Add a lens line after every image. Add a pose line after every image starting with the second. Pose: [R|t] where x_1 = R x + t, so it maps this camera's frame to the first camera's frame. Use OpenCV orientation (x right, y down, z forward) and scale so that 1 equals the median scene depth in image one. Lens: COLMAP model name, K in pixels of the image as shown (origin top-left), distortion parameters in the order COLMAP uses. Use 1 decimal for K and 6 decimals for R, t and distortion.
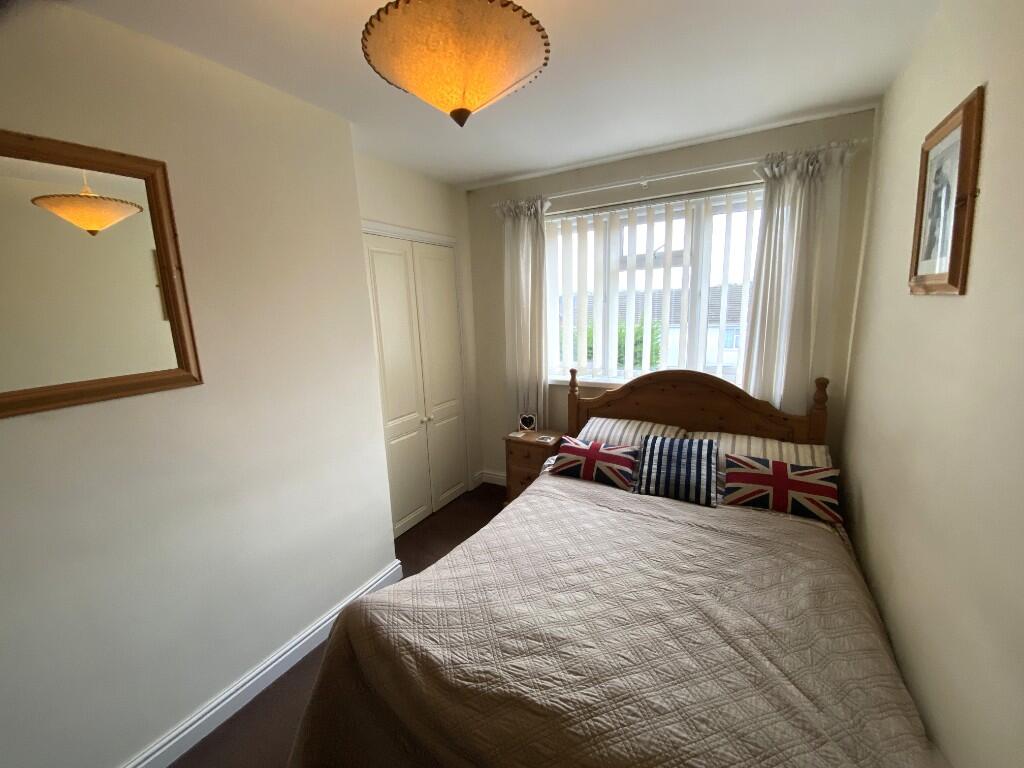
lens RADIAL K [[411.3, 0, 510.0], [0, 411.3, 382.1], [0, 0, 1]] dist [0.034610, -0.027645]
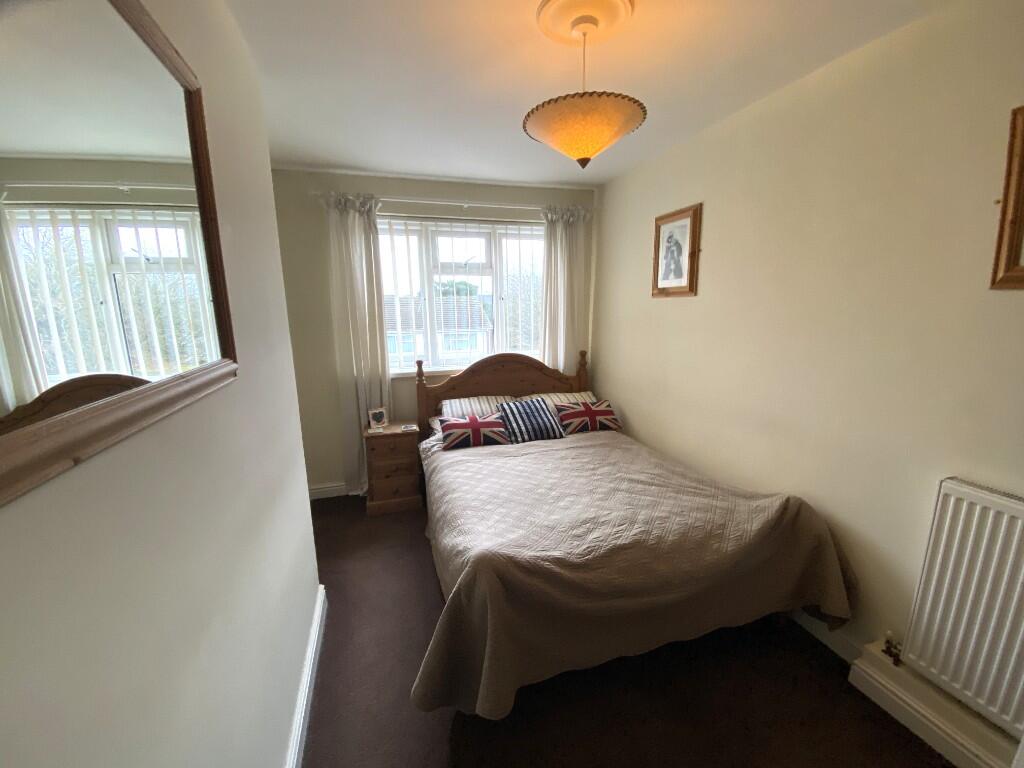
lens RADIAL K [[411.3, 0, 510.0], [0, 411.3, 382.1], [0, 0, 1]] dist [0.034610, -0.027645]
pose [[0.691501, -0.105600, 0.714615, -0.623196], [0.126885, 0.991633, 0.023755, 0.040368], [-0.711145, 0.074248, 0.699114, 0.088538]]
